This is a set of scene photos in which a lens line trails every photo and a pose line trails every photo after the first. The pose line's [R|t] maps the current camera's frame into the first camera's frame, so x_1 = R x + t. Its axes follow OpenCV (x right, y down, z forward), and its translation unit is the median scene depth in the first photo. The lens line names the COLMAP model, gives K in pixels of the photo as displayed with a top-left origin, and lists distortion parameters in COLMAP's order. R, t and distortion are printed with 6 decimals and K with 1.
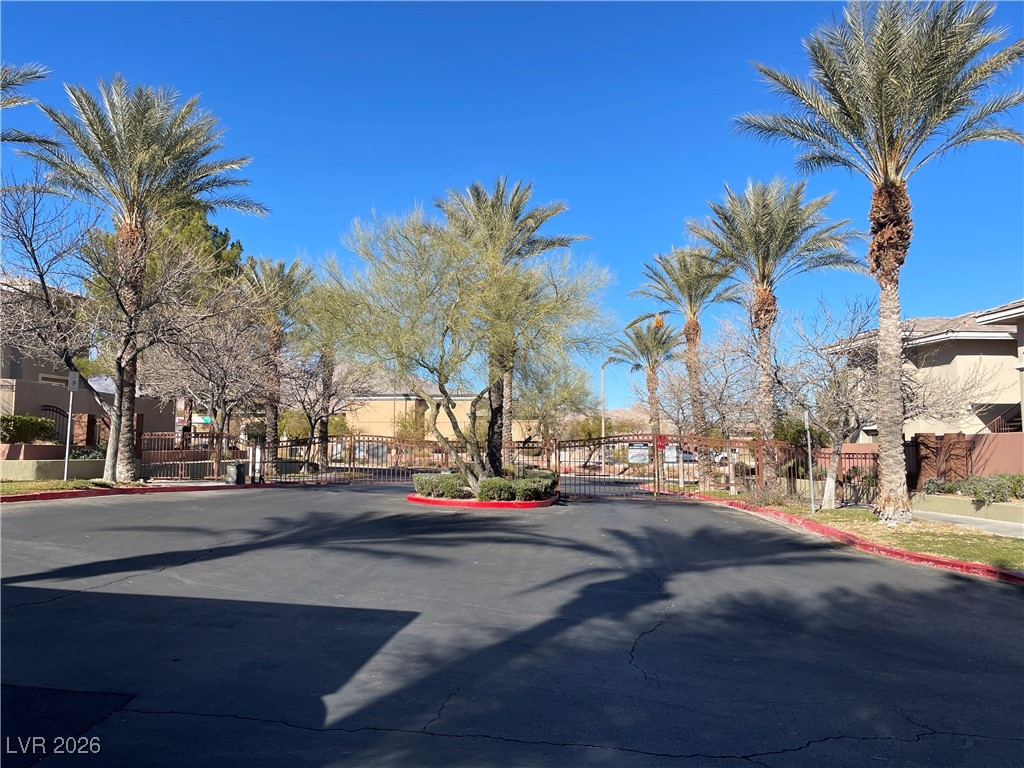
lens RADIAL K [[772.2, 0, 515.4], [0, 772.2, 380.9], [0, 0, 1]] dist [-0.005986, -0.001194]
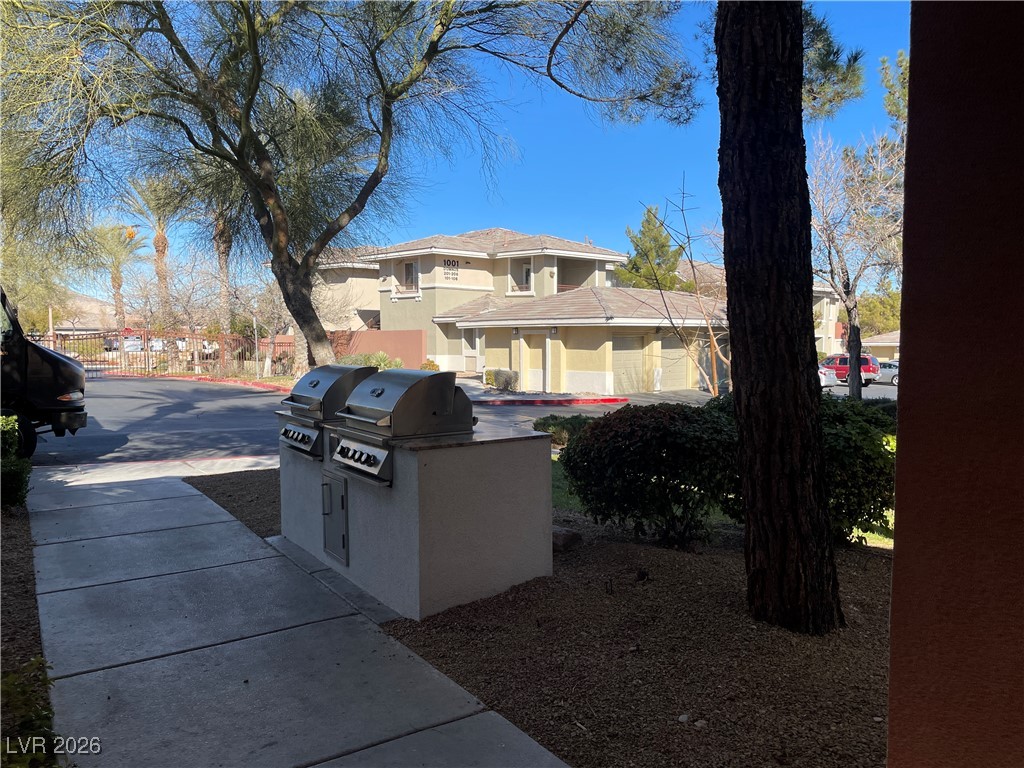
lens RADIAL K [[772.2, 0, 515.7], [0, 772.2, 382.6], [0, 0, 1]] dist [-0.005986, -0.001194]
pose [[0.767005, -0.040205, 0.640381, -0.176283], [-0.054591, 0.990327, 0.127561, -0.044145], [-0.639315, -0.132799, 0.757391, -0.429193]]
